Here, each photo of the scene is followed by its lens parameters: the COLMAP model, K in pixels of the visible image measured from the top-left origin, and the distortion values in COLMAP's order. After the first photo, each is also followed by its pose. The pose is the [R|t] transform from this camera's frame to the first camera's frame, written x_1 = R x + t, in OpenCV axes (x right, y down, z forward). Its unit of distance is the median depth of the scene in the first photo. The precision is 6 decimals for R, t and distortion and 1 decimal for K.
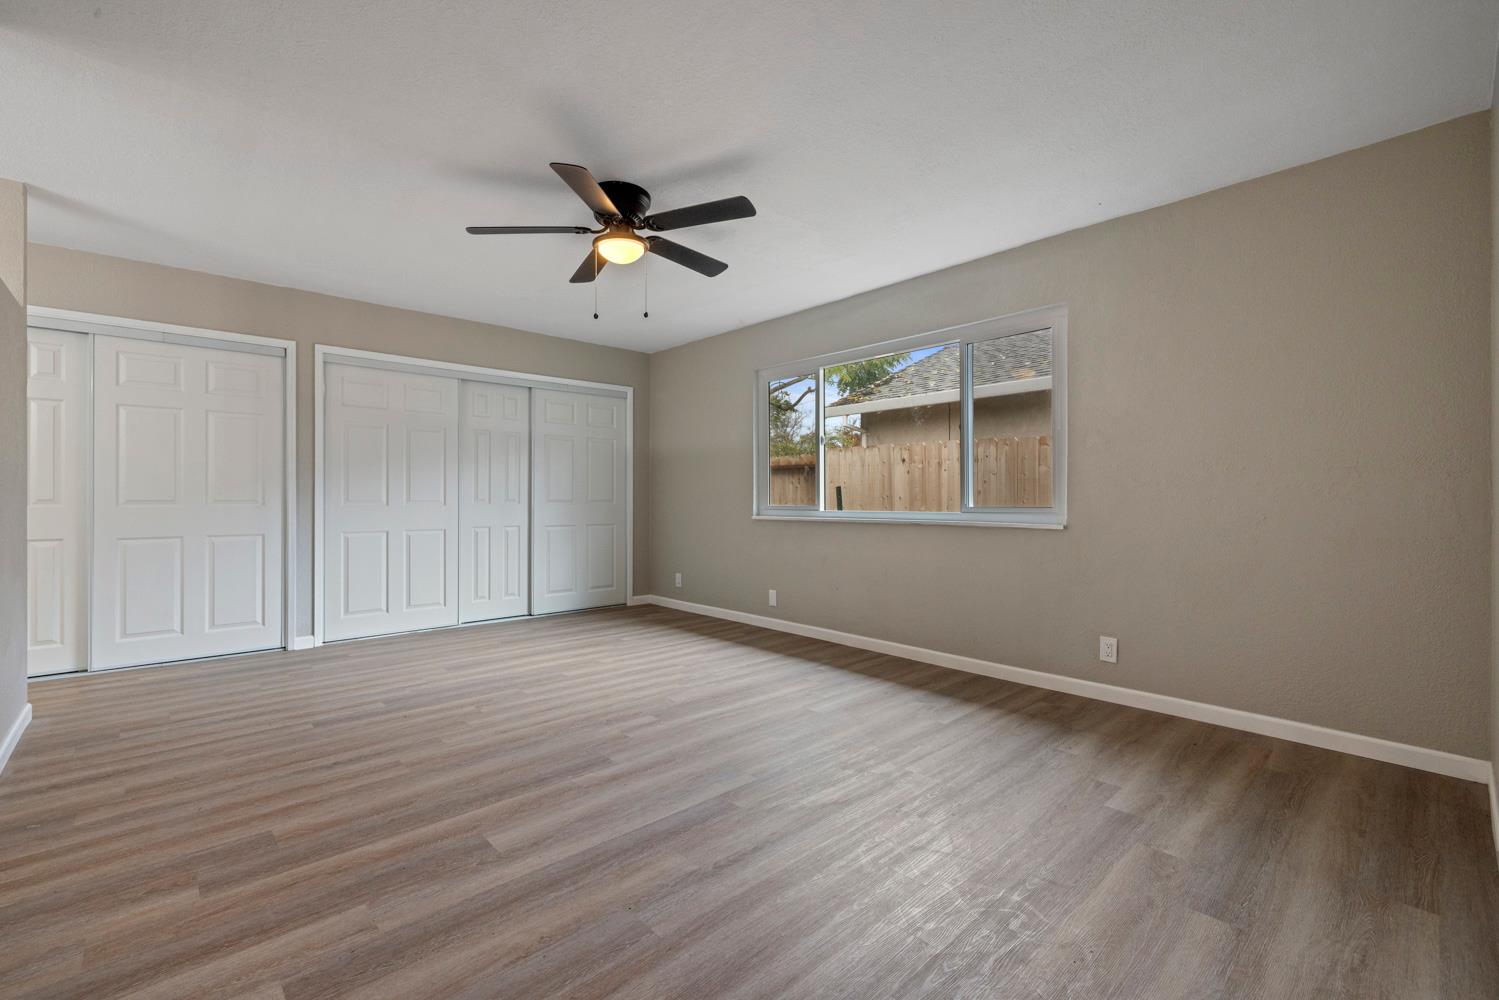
lens RADIAL K [[647.7, 0, 751.5], [0, 647.7, 492.4], [0, 0, 1]] dist [-0.000348, -0.000533]
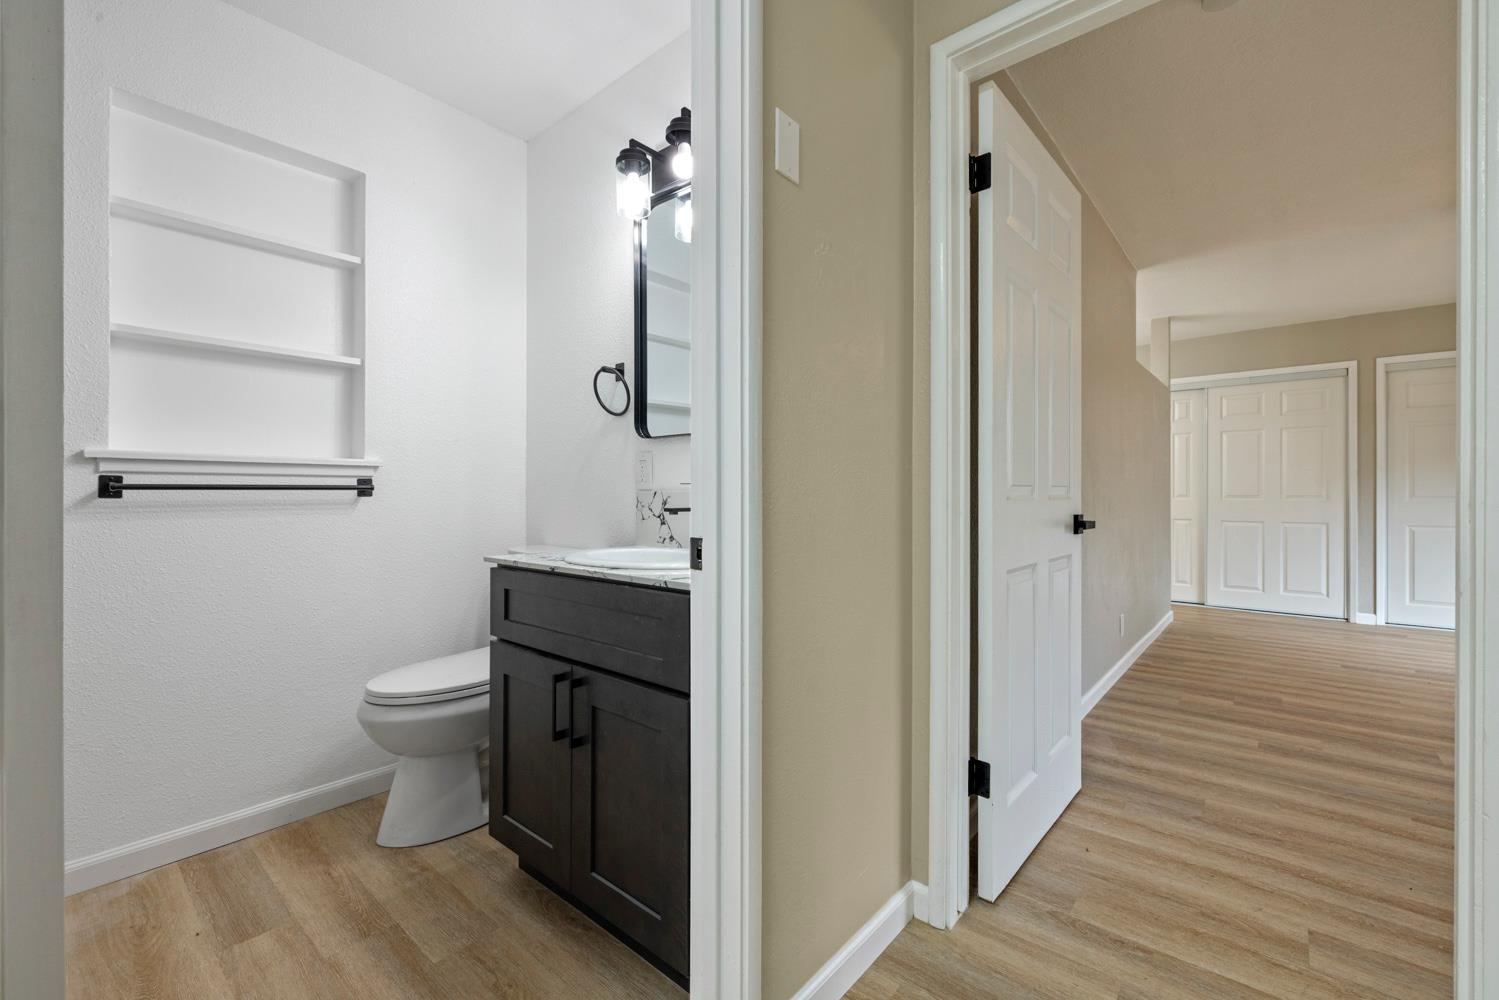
lens RADIAL K [[627.2, 0, 749.5], [0, 627.2, 500.0], [0, 0, 1]] dist [0.000901, 0.000113]
pose [[0.117752, 0.009762, -0.992995, 0.337750], [0.009288, 0.999897, 0.010932, -0.003051], [0.993000, -0.010510, 0.117649, -0.259851]]
